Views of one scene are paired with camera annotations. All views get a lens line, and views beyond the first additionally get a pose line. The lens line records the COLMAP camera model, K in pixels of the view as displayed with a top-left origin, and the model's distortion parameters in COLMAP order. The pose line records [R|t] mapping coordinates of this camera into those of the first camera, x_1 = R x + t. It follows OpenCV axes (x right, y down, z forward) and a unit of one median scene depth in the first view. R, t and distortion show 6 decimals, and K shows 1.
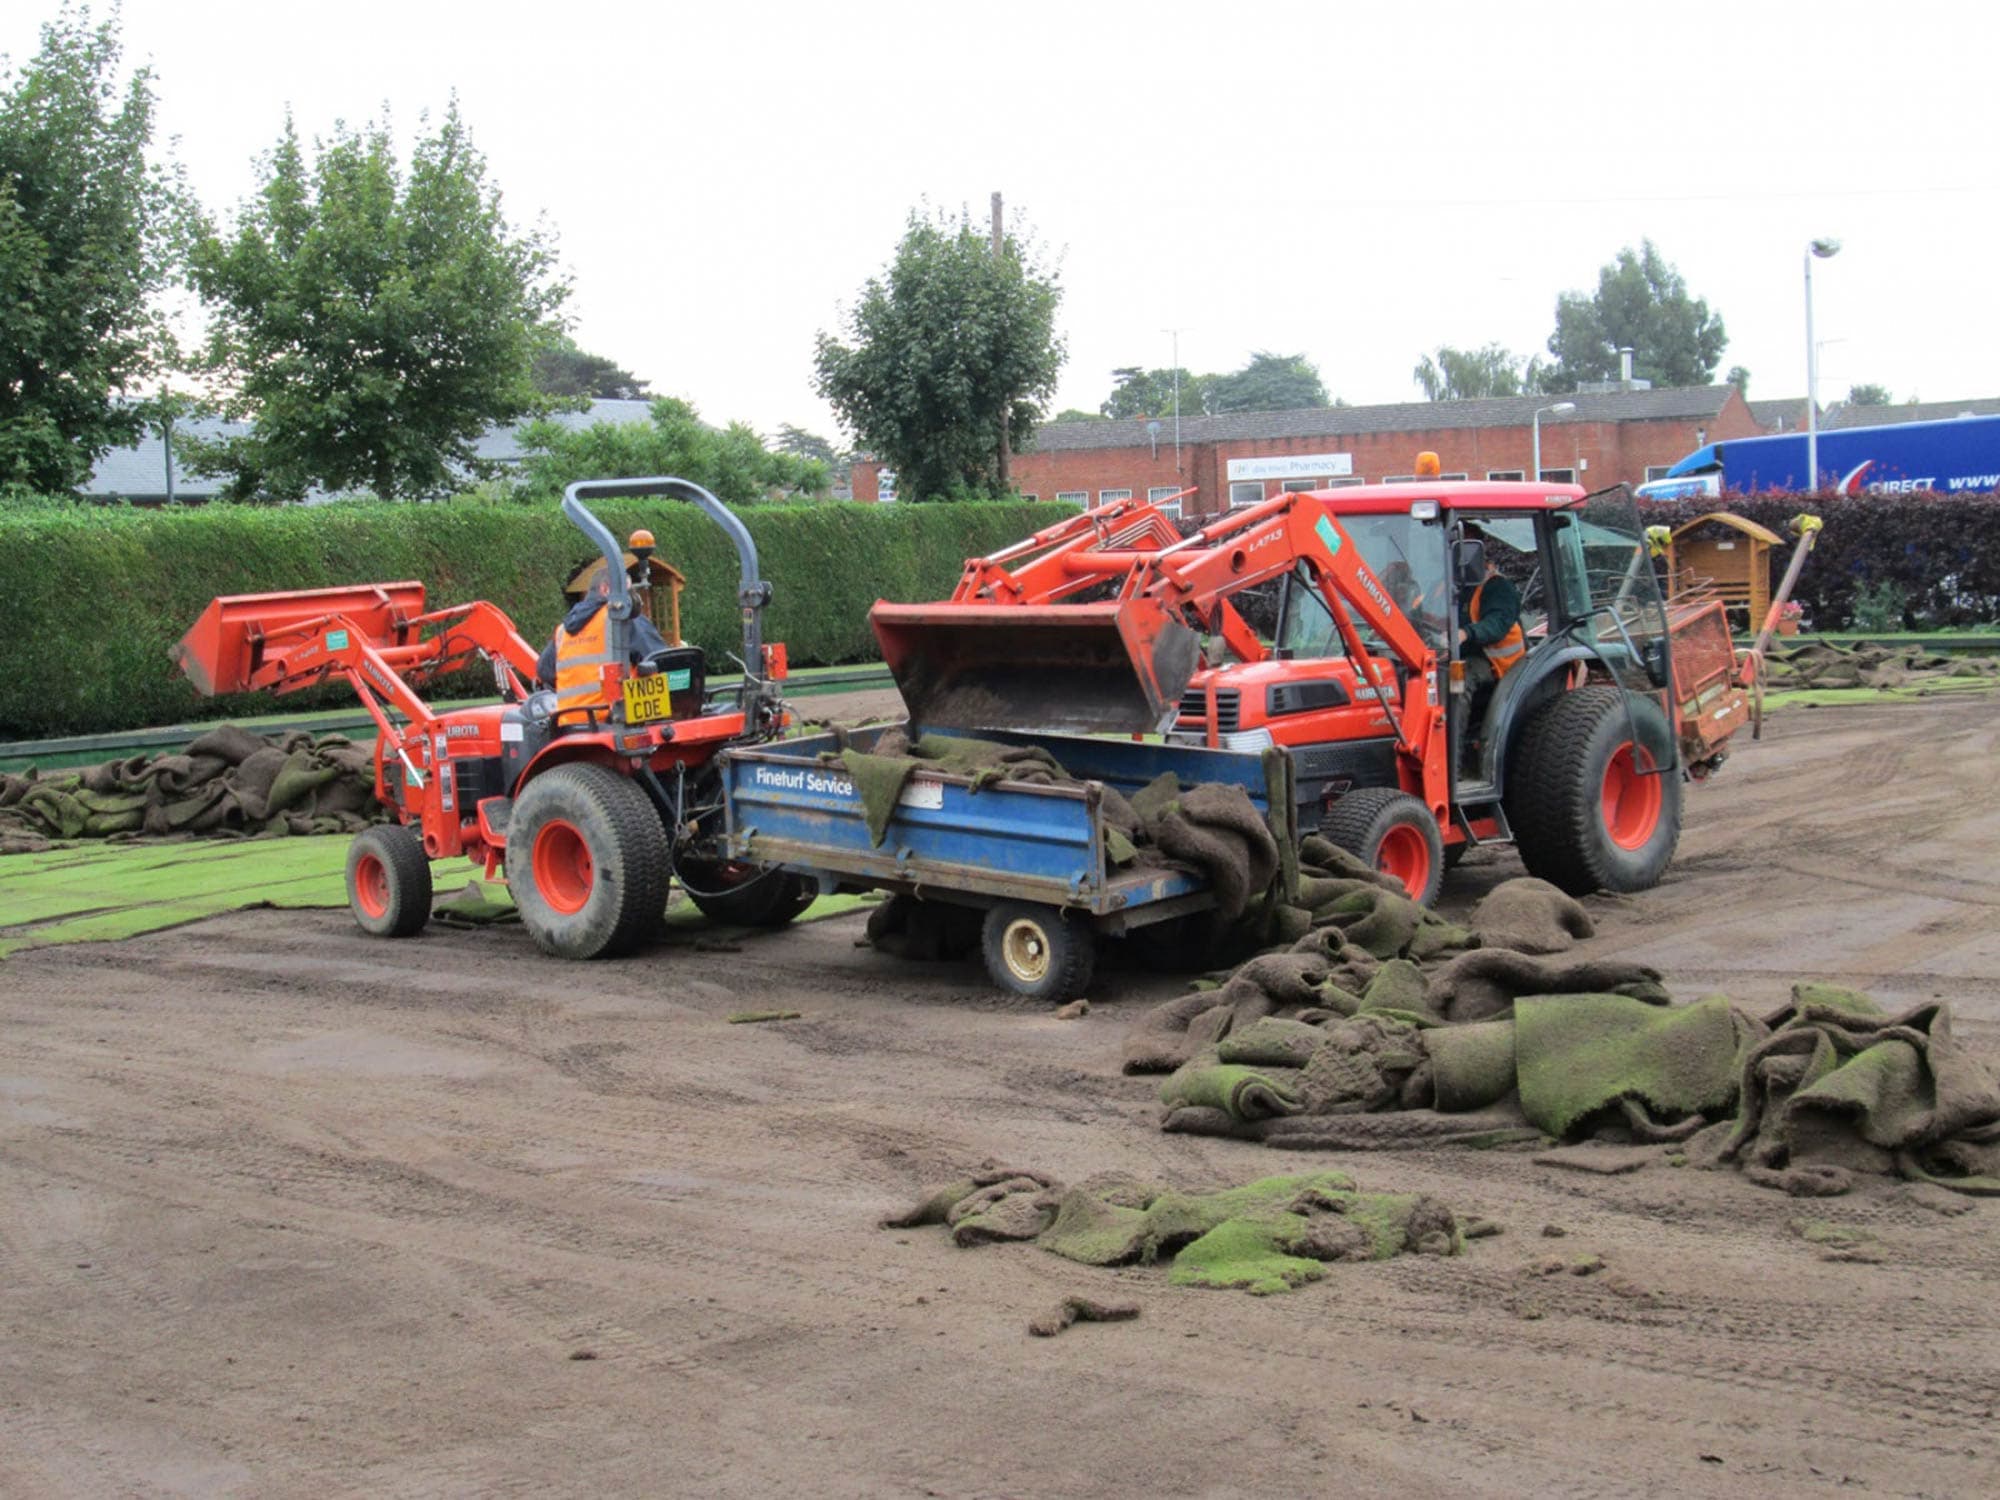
lens RADIAL K [[2910.5, 0, 996.0], [0, 2910.5, 711.5], [0, 0, 1]] dist [-0.048243, -0.068871]
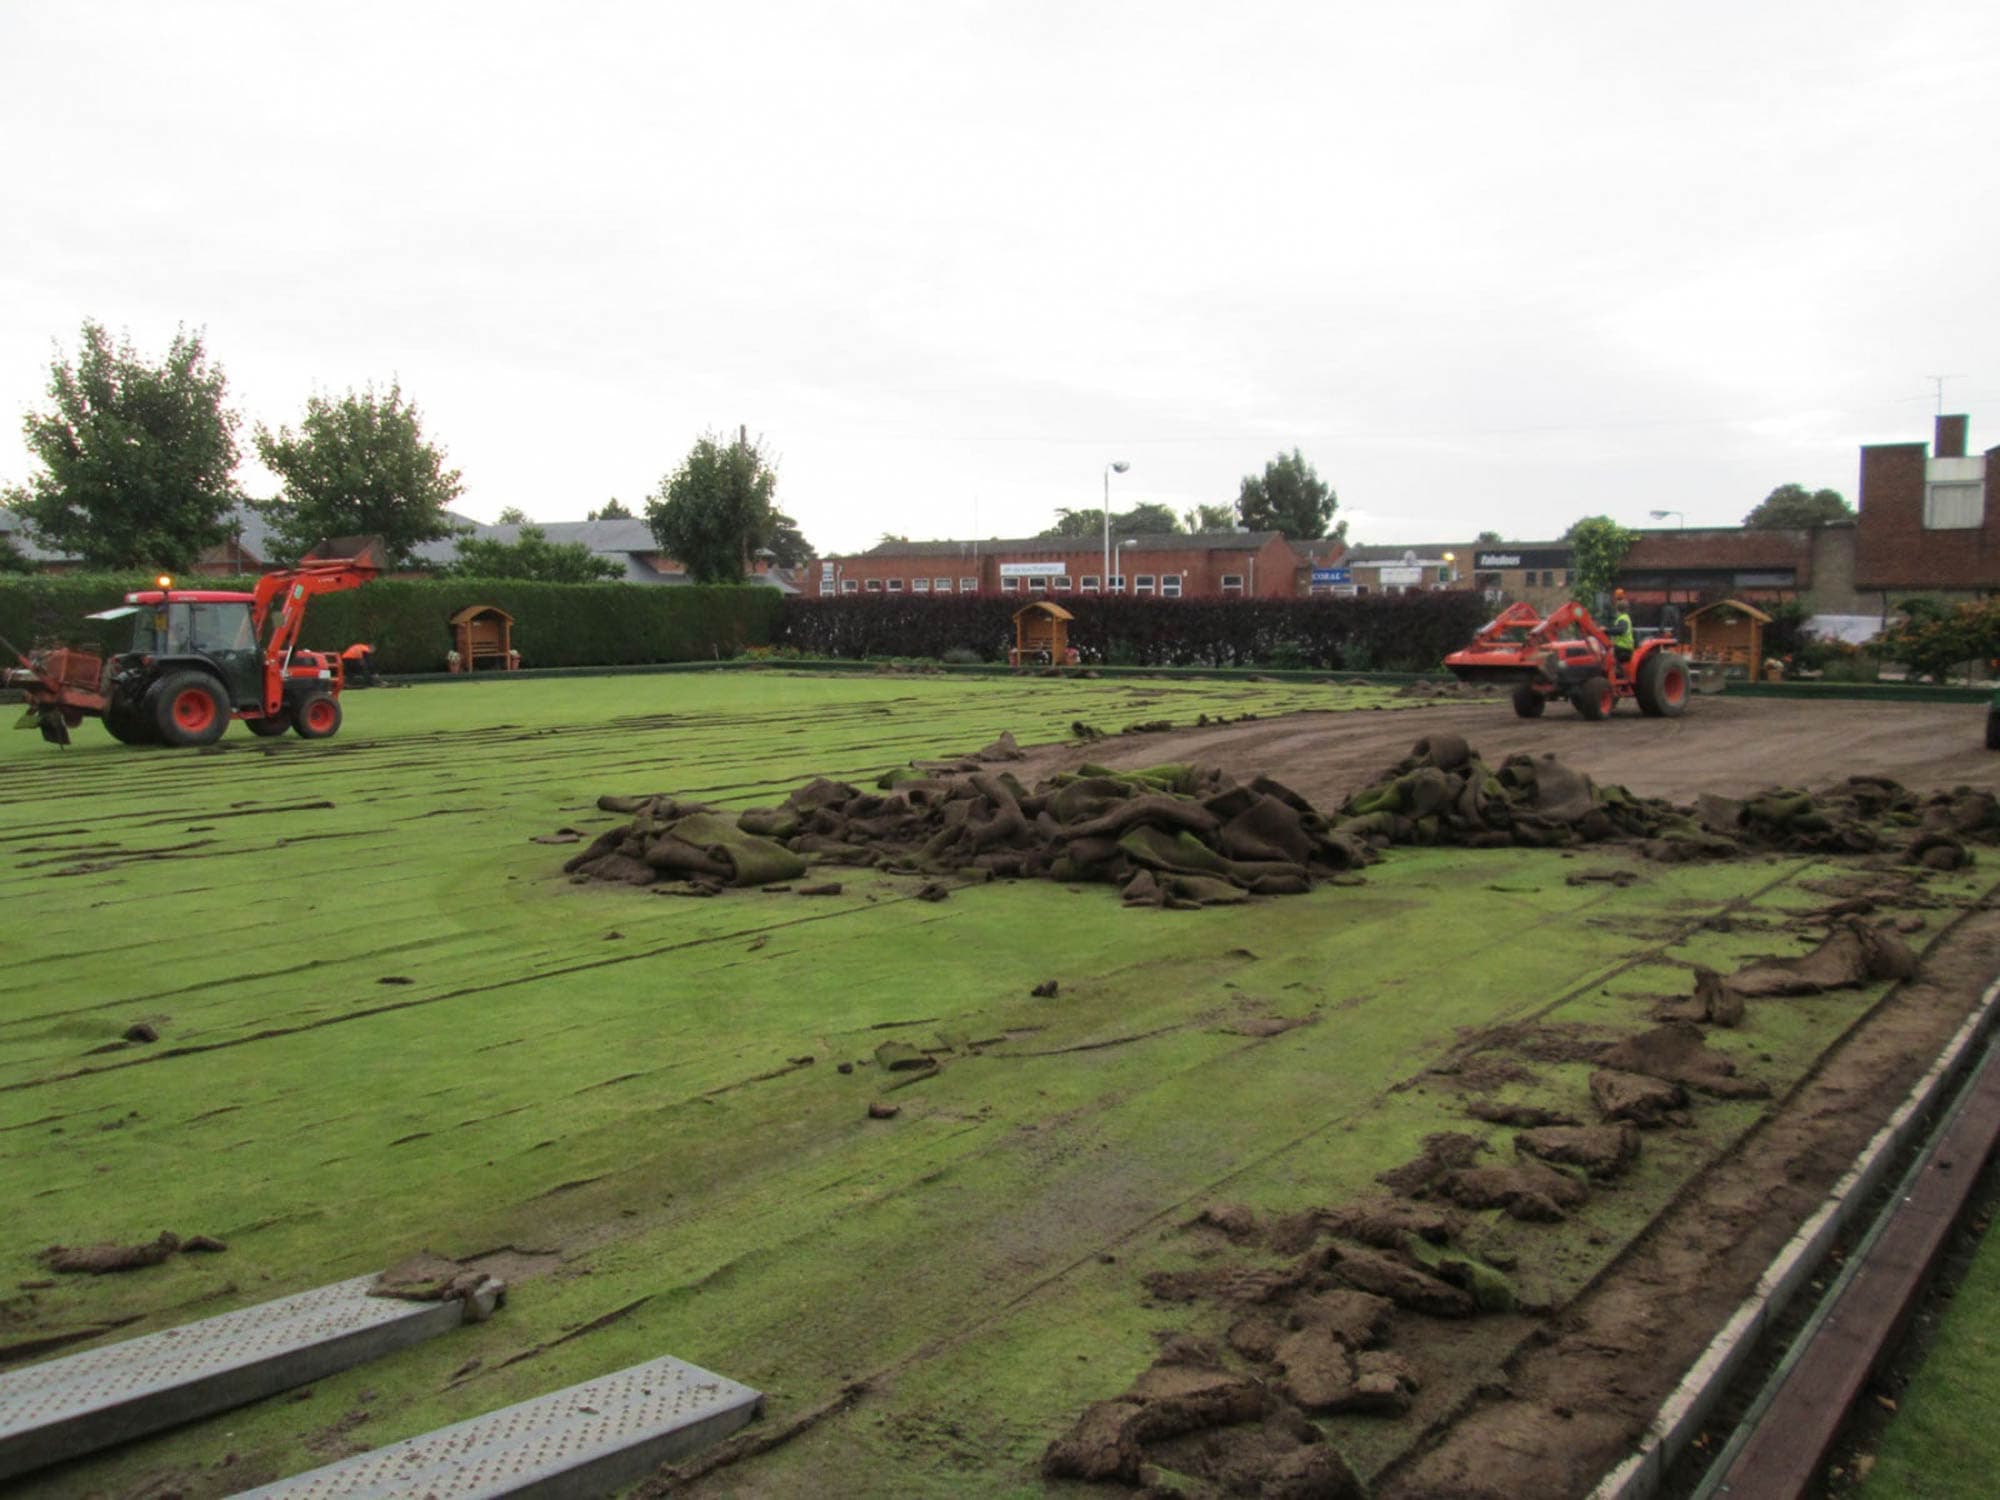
lens RADIAL K [[1665.5, 0, 987.7], [0, 1665.5, 750.3], [0, 0, 1]] dist [-0.041971, 0.013456]
pose [[0.998946, 0.035110, -0.029575, 0.206438], [-0.034212, 0.998953, 0.030361, -0.000813], [0.030610, -0.029317, 0.999101, -0.111530]]
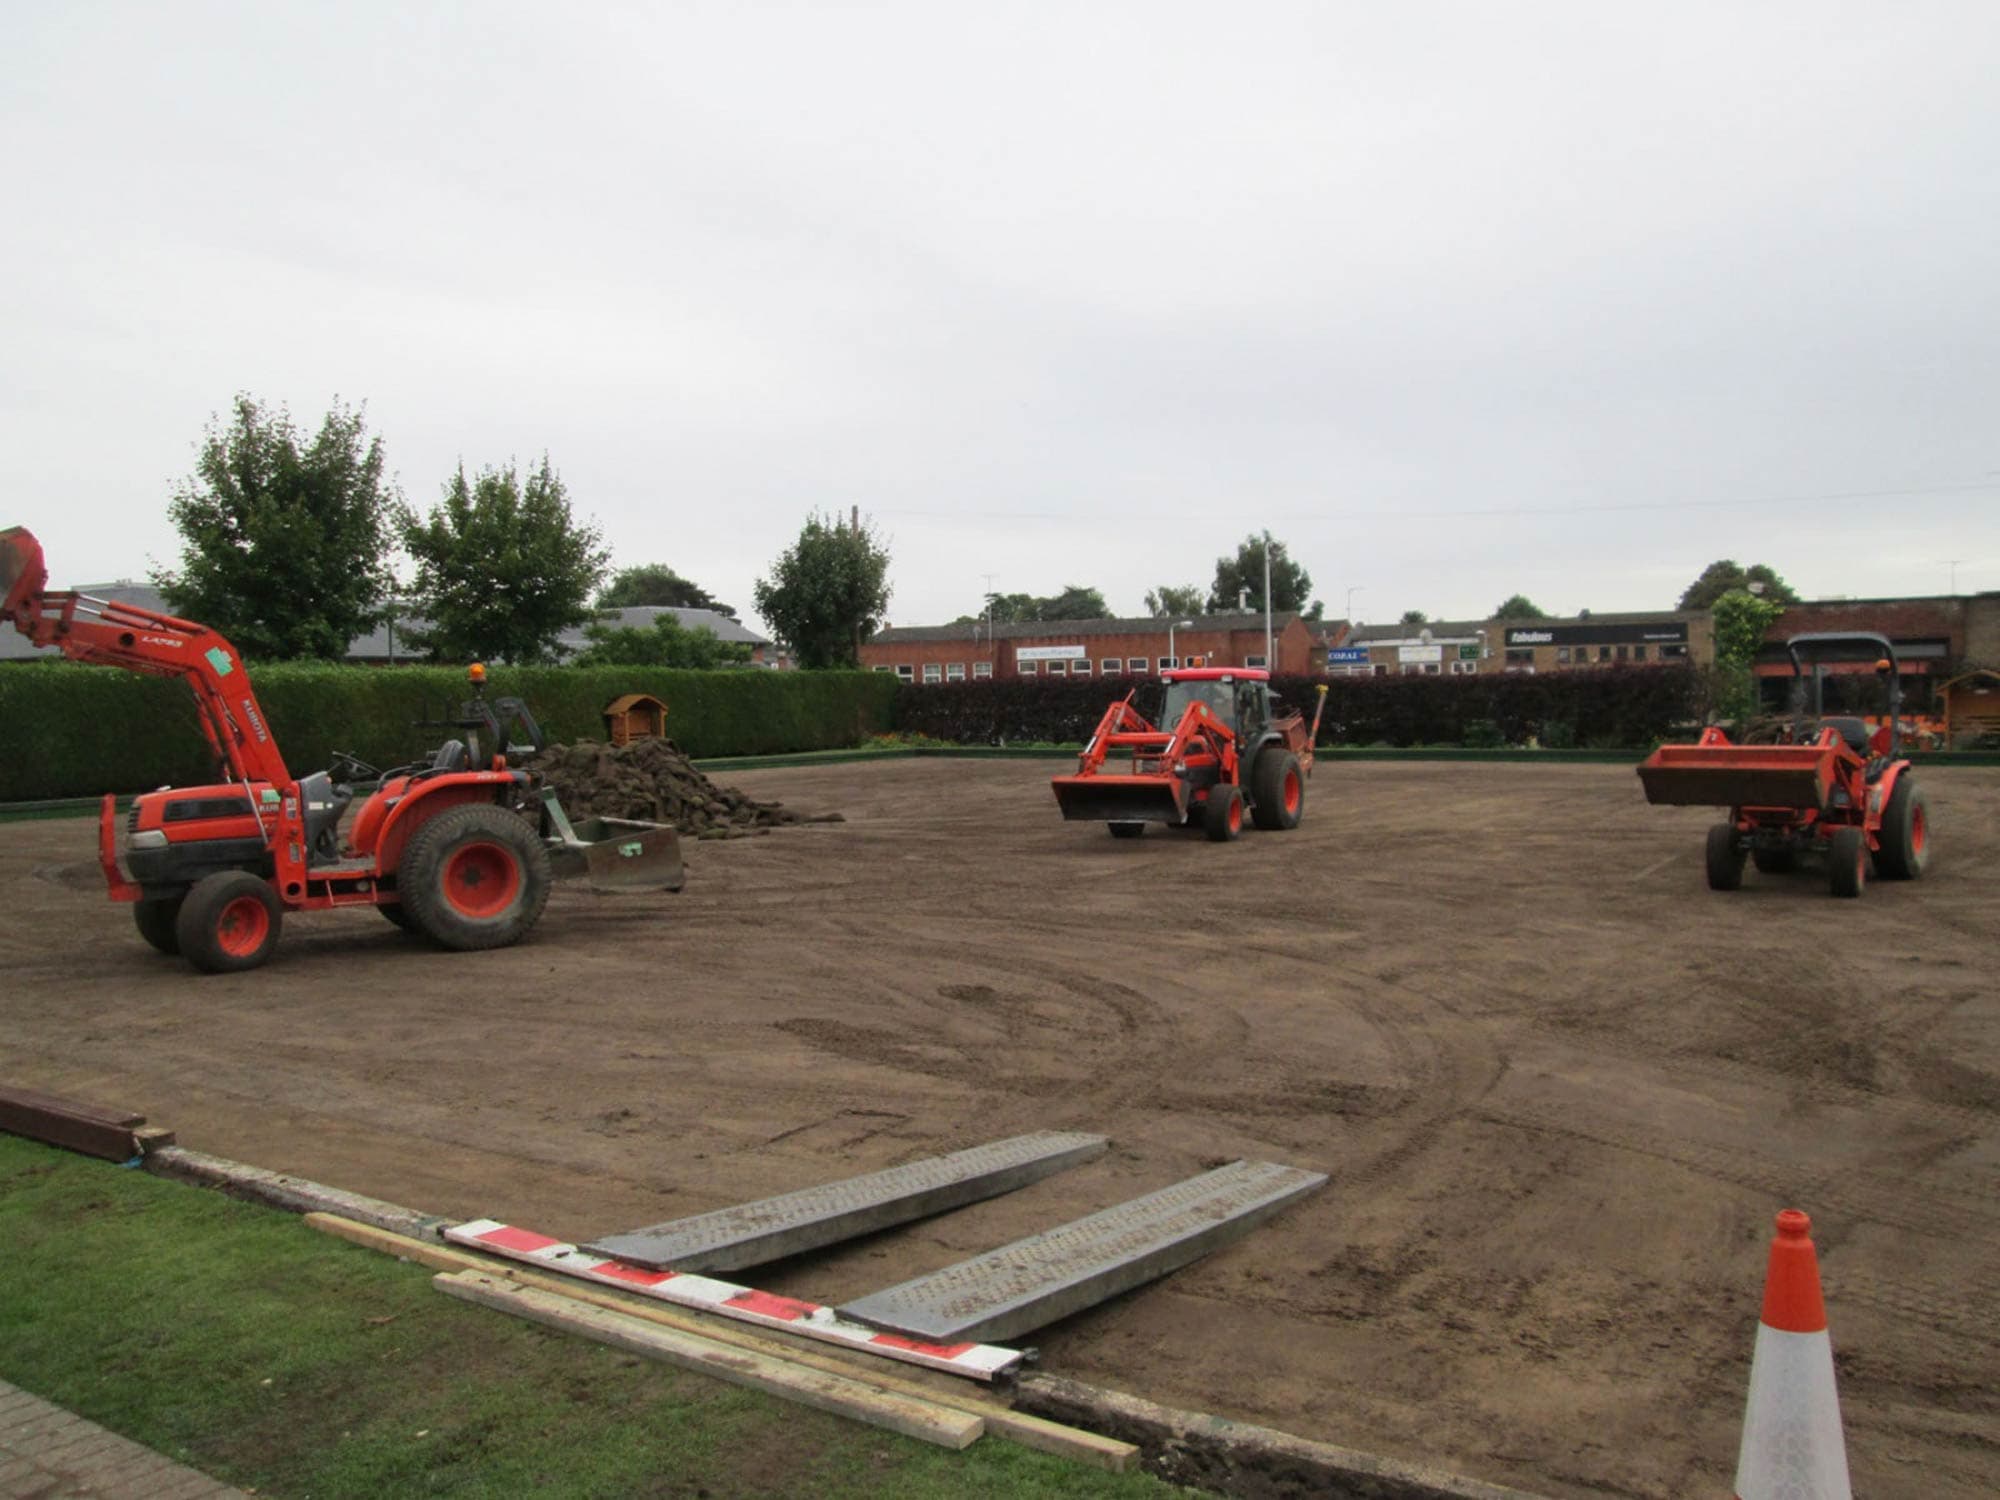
lens RADIAL K [[1679.9, 0, 987.5], [0, 1679.9, 753.3], [0, 0, 1]] dist [-0.046373, 0.018522]
pose [[0.999295, 0.016530, 0.033723, 0.052457], [-0.015814, 0.999646, -0.021413, 0.003045], [-0.034065, 0.020865, 0.999202, -0.081511]]
